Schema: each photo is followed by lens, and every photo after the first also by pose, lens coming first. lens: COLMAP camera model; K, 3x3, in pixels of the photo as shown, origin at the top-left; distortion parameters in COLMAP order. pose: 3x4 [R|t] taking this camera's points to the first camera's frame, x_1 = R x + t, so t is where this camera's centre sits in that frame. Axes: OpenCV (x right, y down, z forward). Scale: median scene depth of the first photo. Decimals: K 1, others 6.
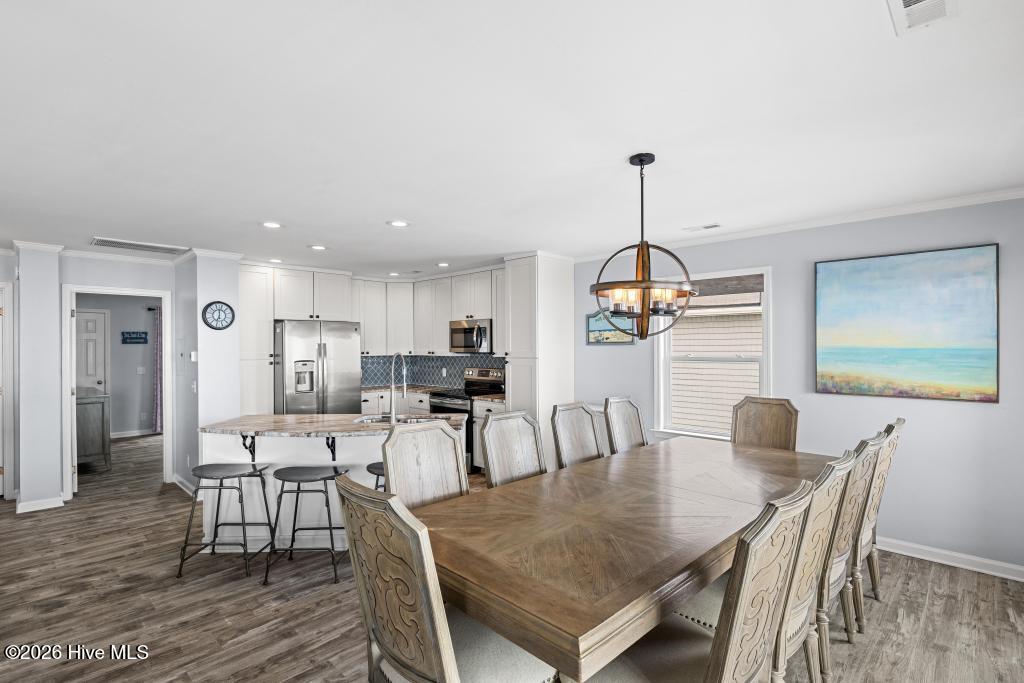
lens RADIAL K [[498.3, 0, 504.1], [0, 498.3, 343.5], [0, 0, 1]] dist [-0.003878, -0.000180]
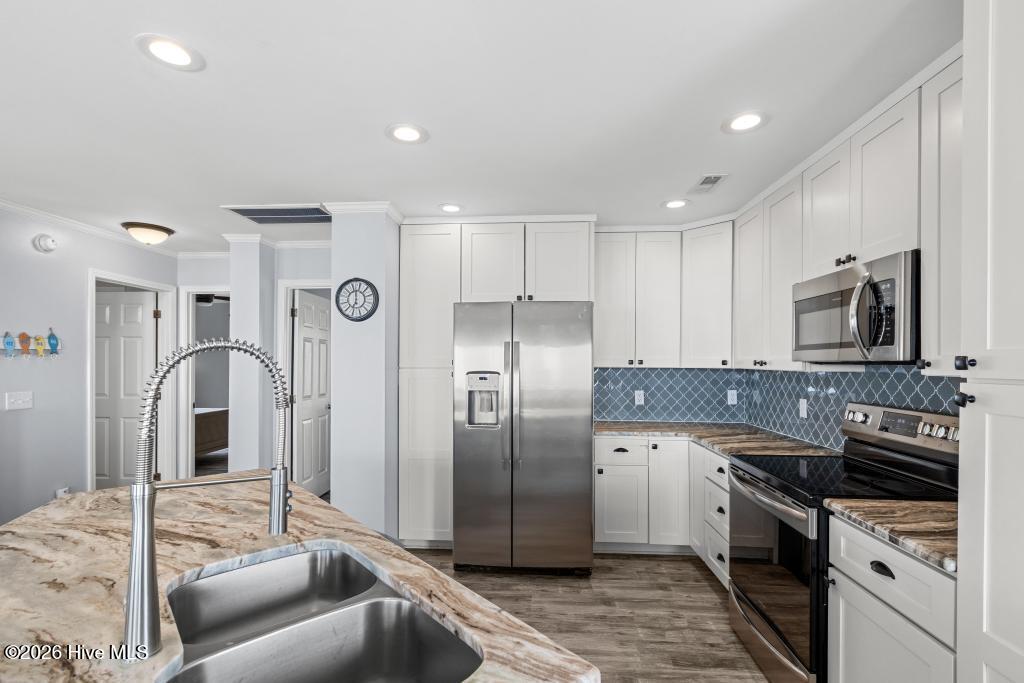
lens RADIAL K [[466.4, 0, 509.8], [0, 466.4, 358.7], [0, 0, 1]] dist [0.002053, -0.000664]
pose [[0.660464, 0.003698, -0.750849, 0.024309], [-0.005097, 0.999987, 0.000441, 0.018198], [0.750841, 0.003536, 0.660474, 0.639816]]
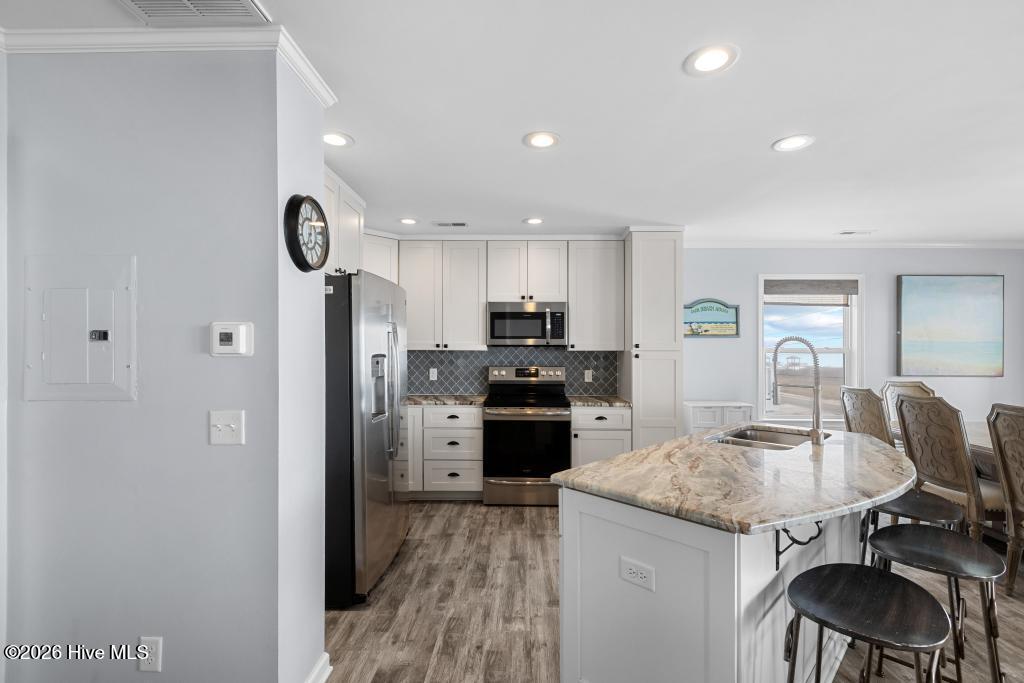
lens RADIAL K [[466.4, 0, 508.4], [0, 466.4, 348.8], [0, 0, 1]] dist [0.002053, -0.000664]
pose [[0.717873, 0.006649, 0.696143, -0.614601], [-0.009780, 0.999952, 0.000534, 0.024227], [-0.696106, -0.007192, 0.717903, 0.546339]]
